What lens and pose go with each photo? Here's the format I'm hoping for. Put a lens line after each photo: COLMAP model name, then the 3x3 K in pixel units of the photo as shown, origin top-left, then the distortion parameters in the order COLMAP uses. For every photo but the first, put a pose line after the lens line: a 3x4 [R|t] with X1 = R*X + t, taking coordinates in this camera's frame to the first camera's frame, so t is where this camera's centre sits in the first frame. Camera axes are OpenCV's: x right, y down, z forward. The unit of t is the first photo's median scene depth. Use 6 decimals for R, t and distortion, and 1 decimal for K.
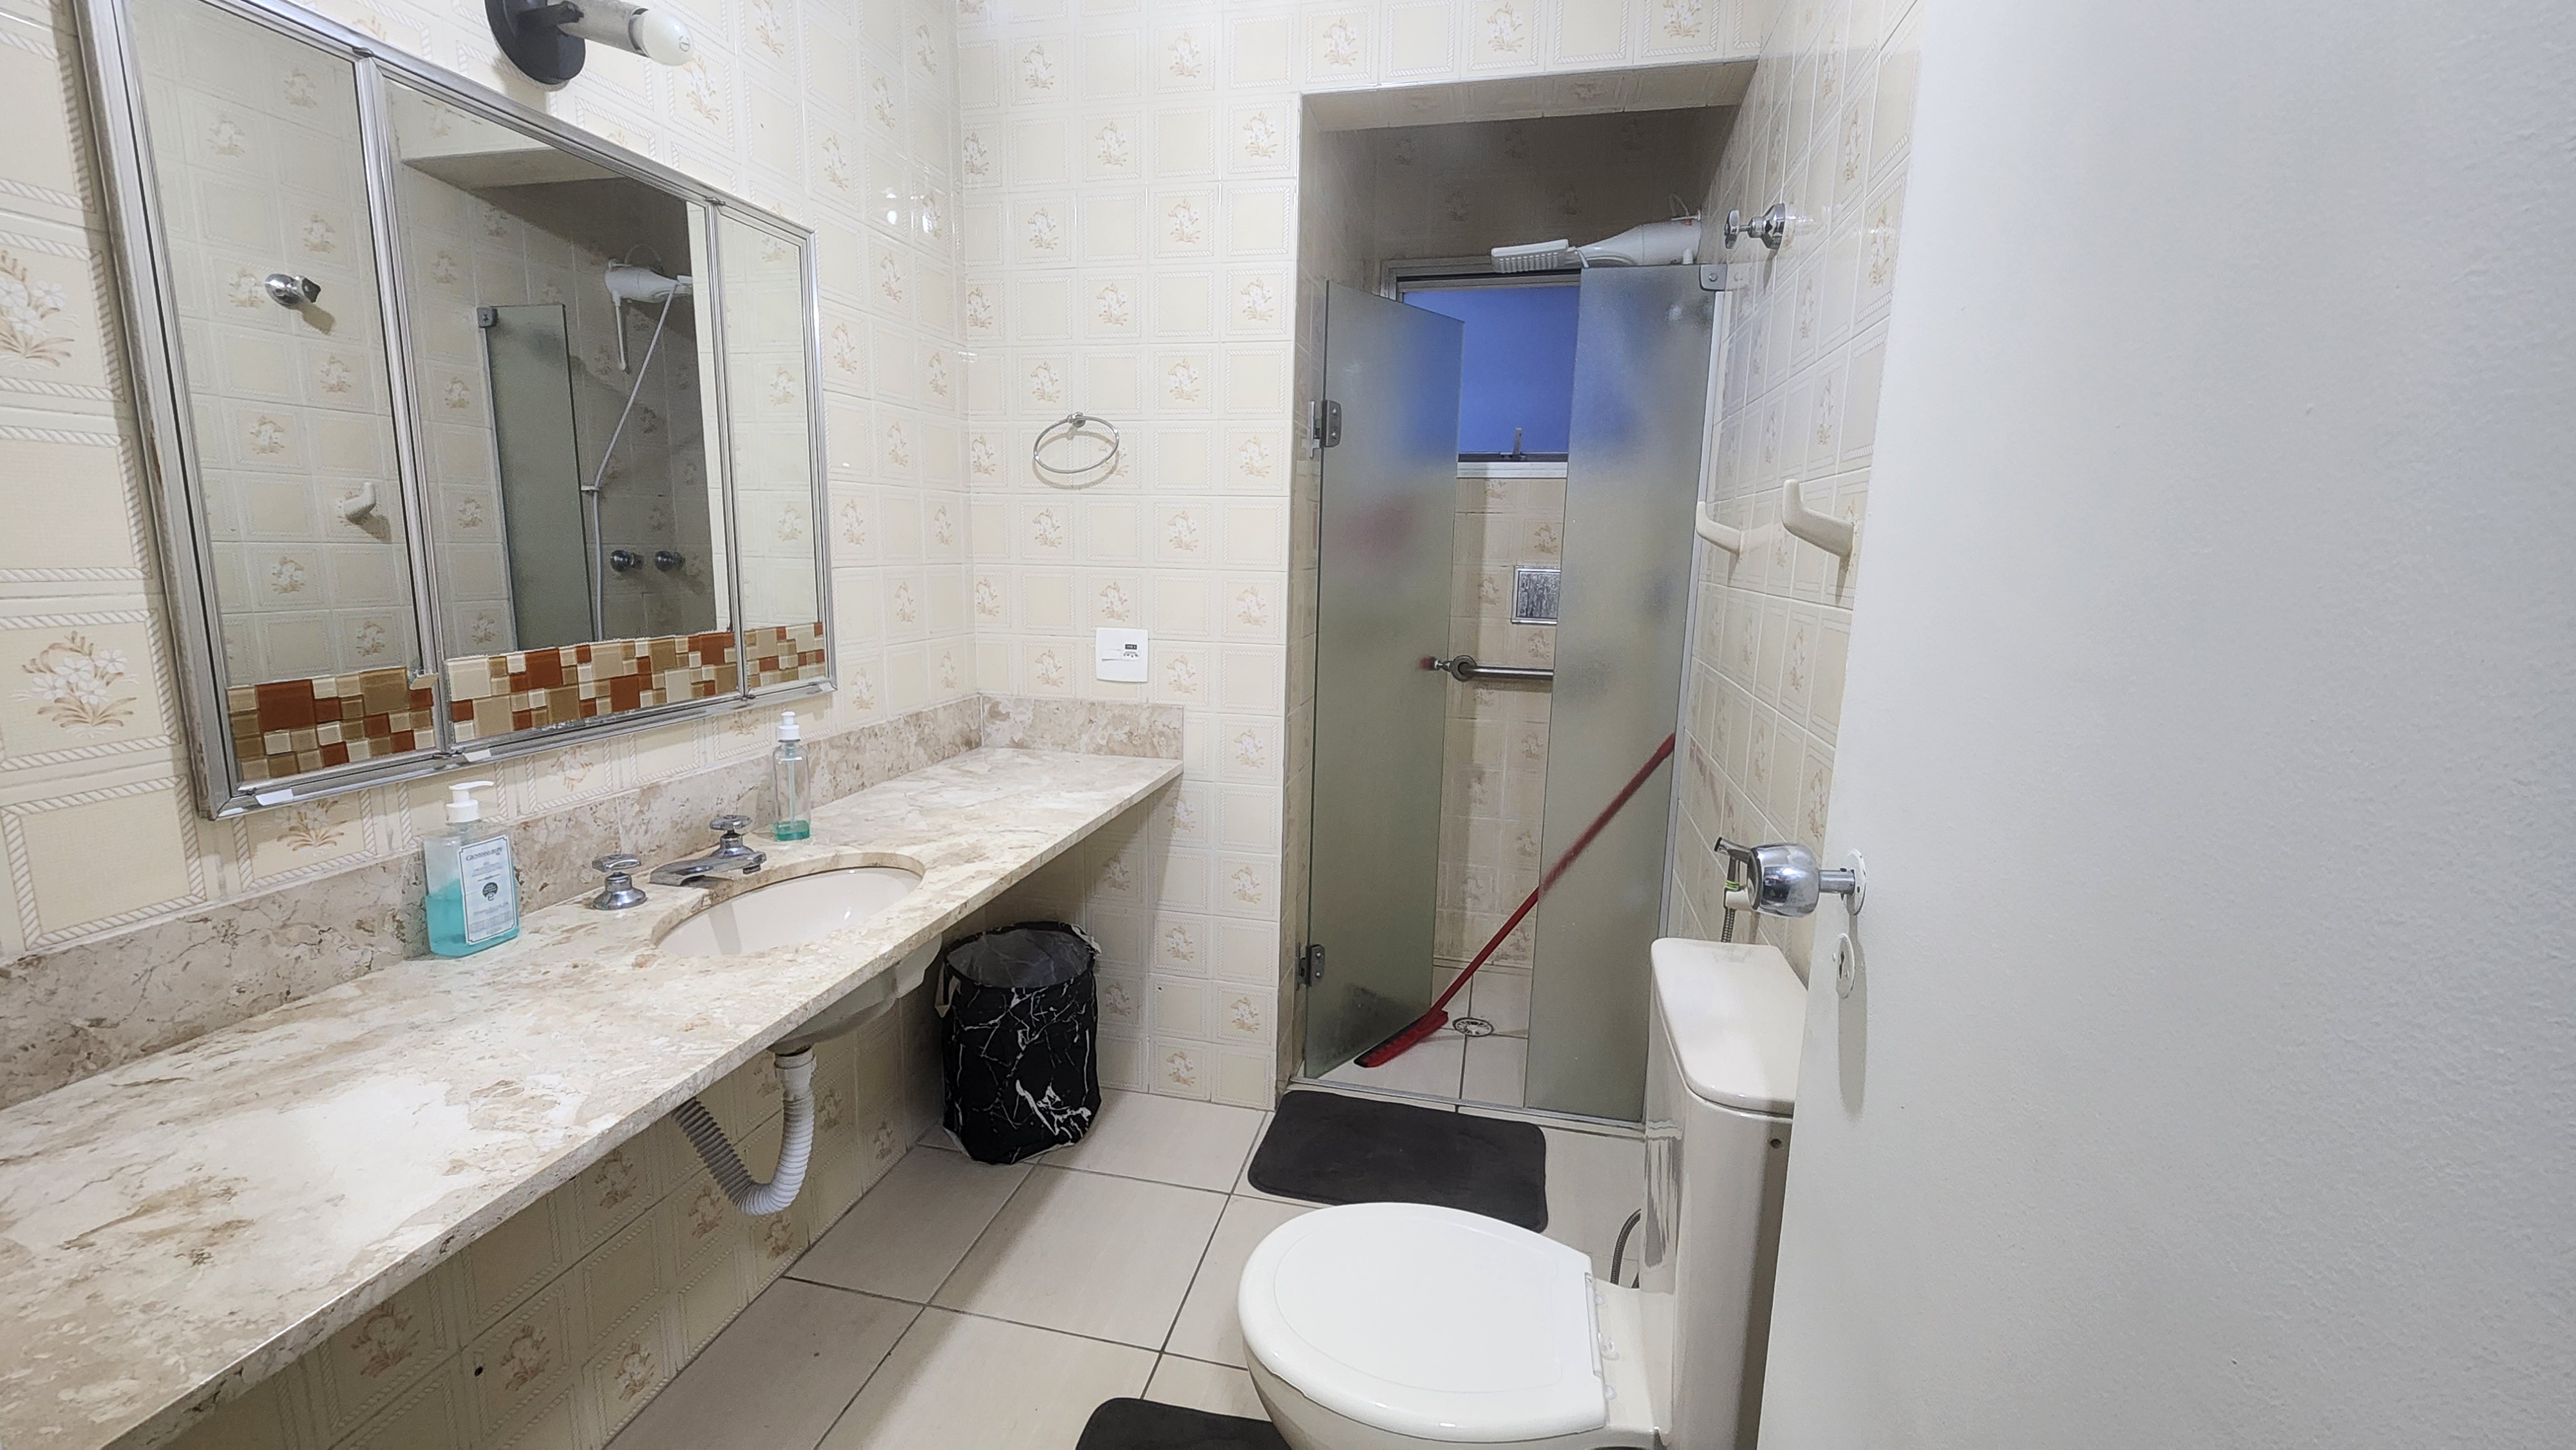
lens RADIAL K [[1050.9, 0, 1283.8], [0, 1050.9, 714.5], [0, 0, 1]] dist [0.008272, 0.000804]
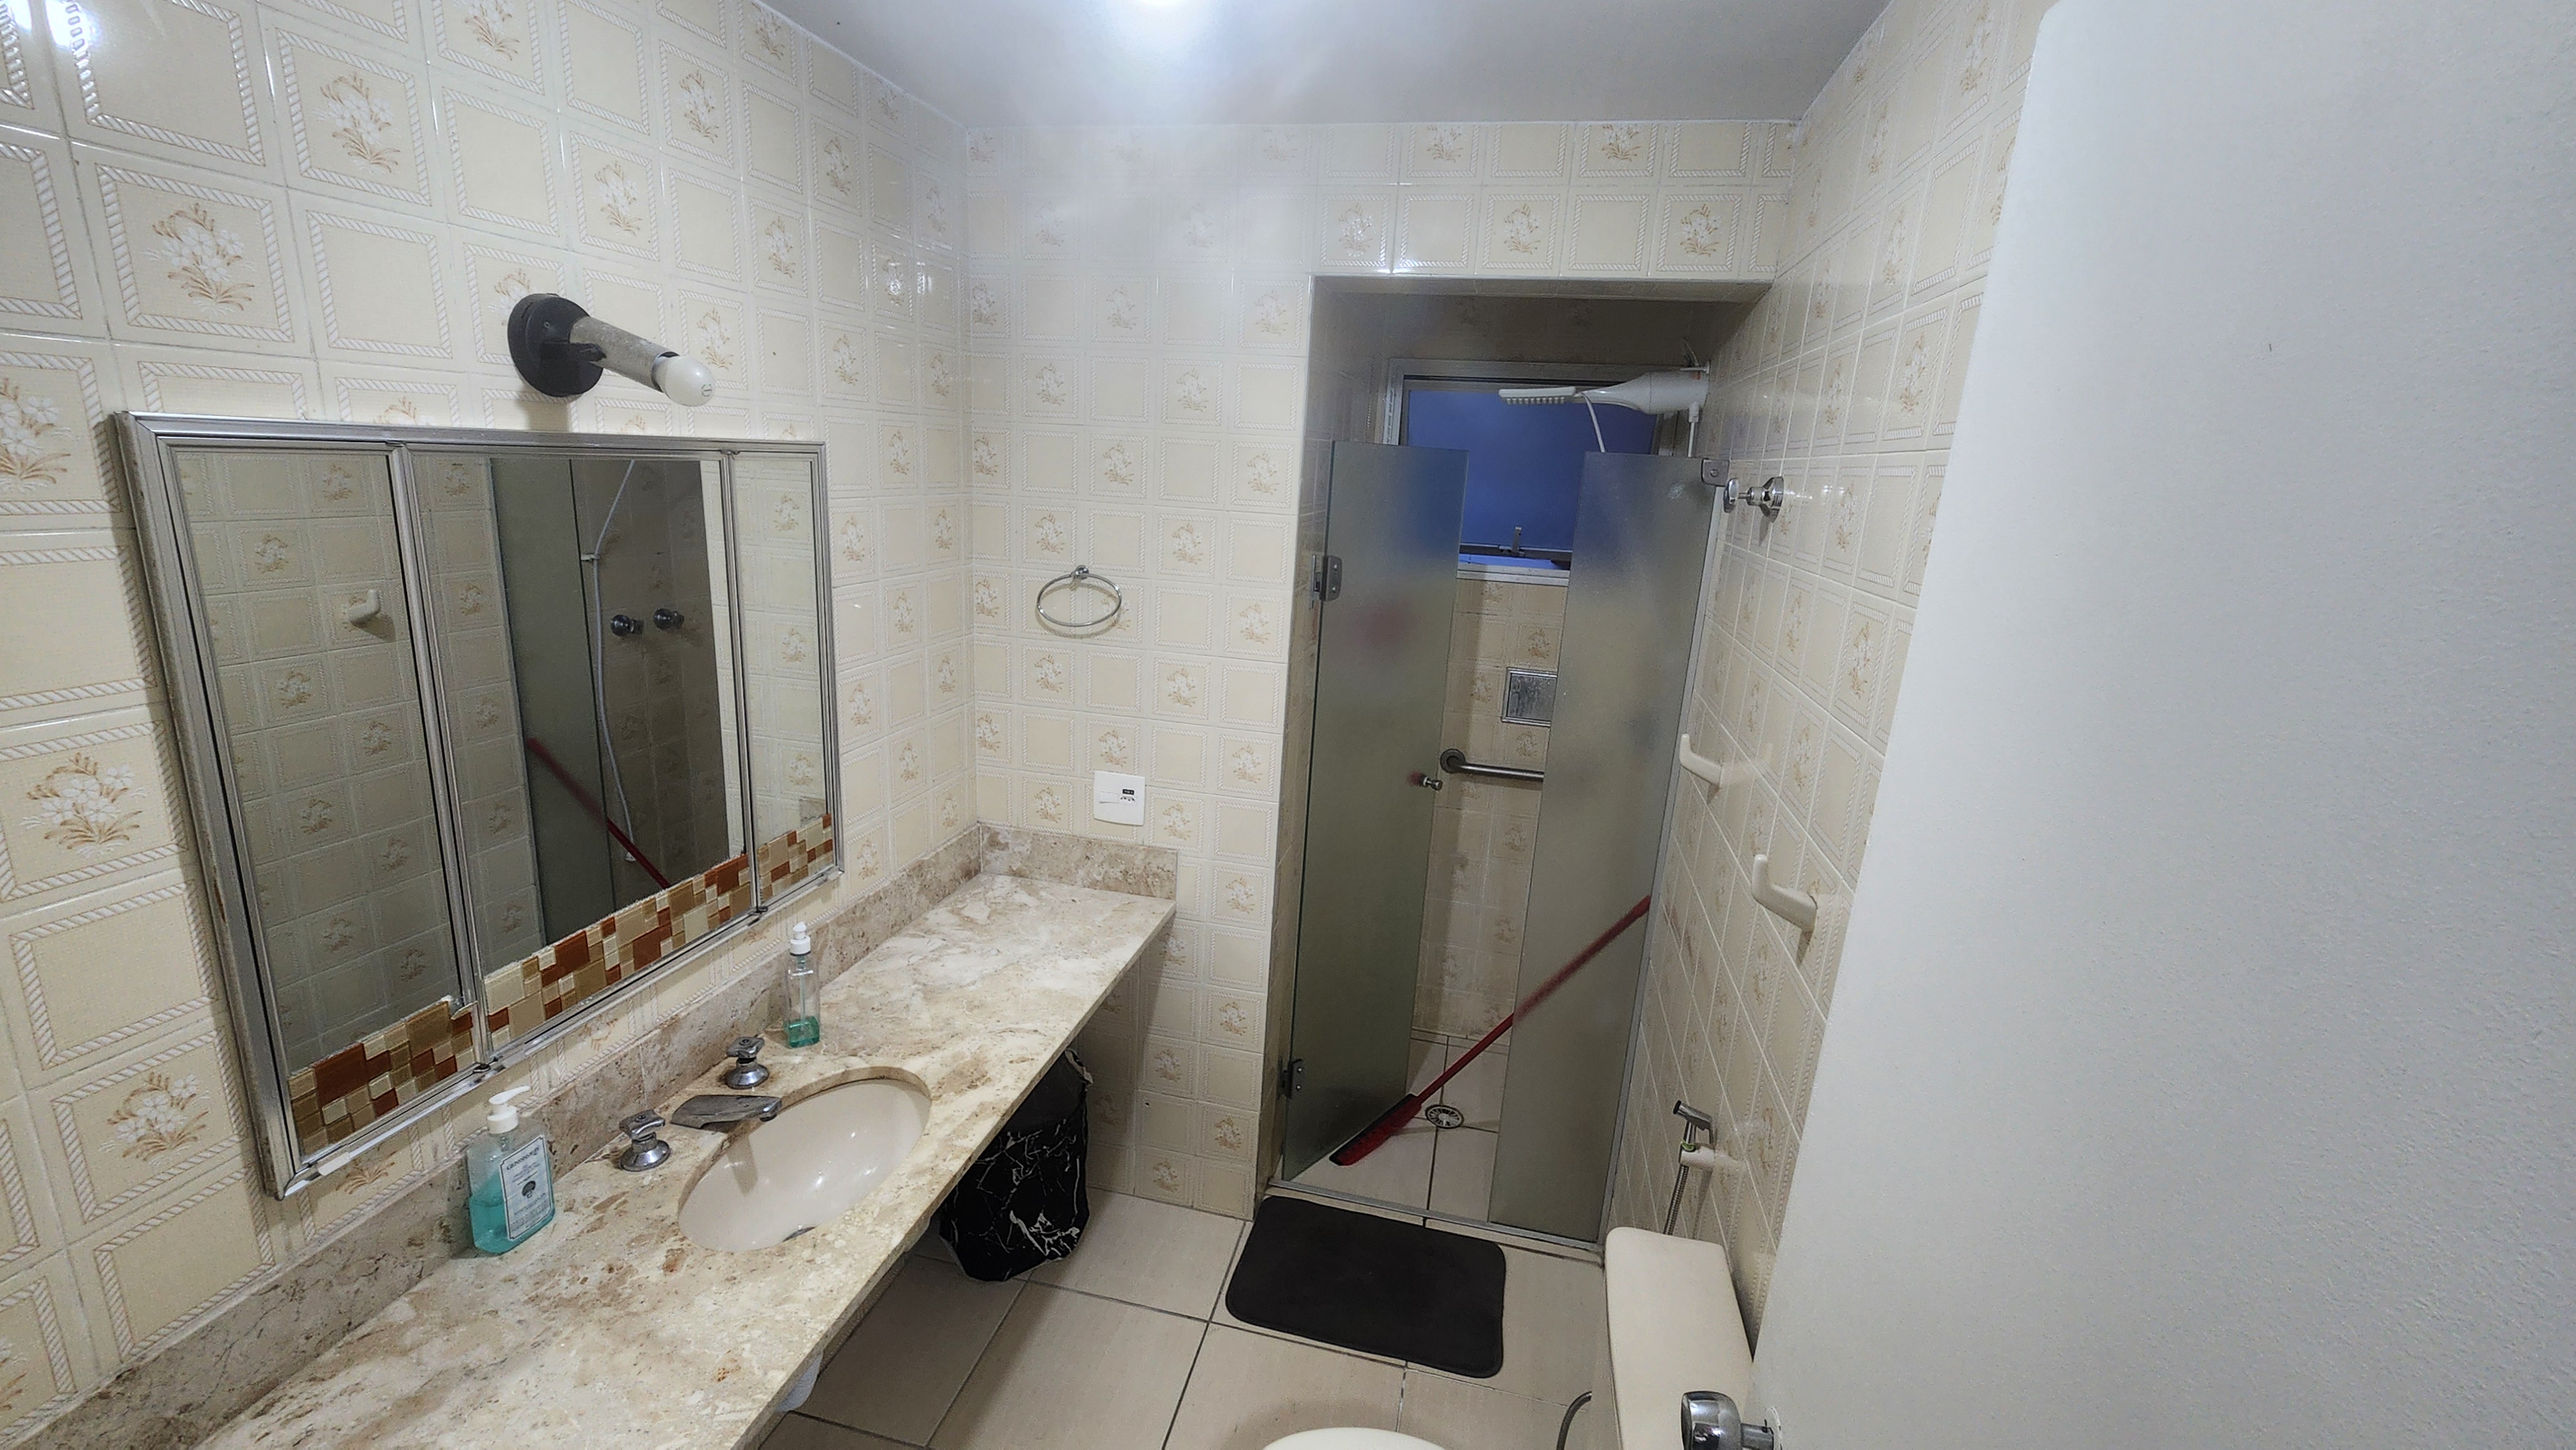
lens RADIAL K [[1050.9, 0, 1285.9], [0, 1050.9, 739.5], [0, 0, 1]] dist [0.008272, 0.000804]
pose [[0.999275, 0.035917, 0.012655, -0.007225], [-0.036816, 0.996117, 0.079968, -0.222320], [-0.009734, -0.080376, 0.996717, -0.022461]]
